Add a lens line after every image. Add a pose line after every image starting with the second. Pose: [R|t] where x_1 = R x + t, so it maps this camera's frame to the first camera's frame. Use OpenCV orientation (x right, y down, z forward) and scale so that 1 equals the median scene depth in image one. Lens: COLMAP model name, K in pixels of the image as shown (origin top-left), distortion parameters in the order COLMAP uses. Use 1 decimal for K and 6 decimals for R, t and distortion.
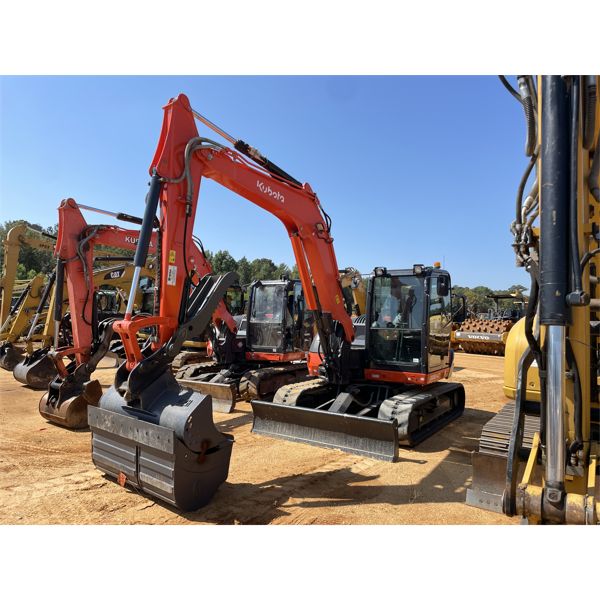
lens RADIAL K [[399.5, 0, 299.2], [0, 399.5, 296.5], [0, 0, 1]] dist [0.067869, -0.000770]
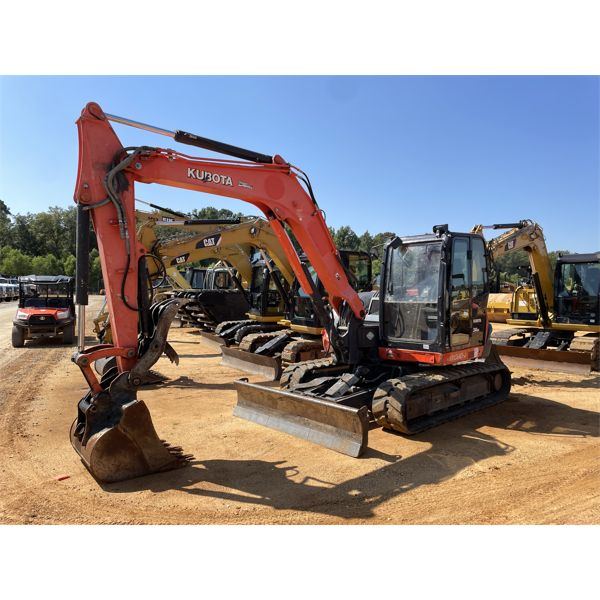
lens RADIAL K [[399.5, 0, 299.2], [0, 399.5, 296.5], [0, 0, 1]] dist [0.067869, -0.000770]
pose [[0.953703, -0.011393, -0.300533, -0.060818], [0.029100, 0.998089, 0.054510, 0.015771], [0.299337, -0.060732, 0.952213, 0.342969]]
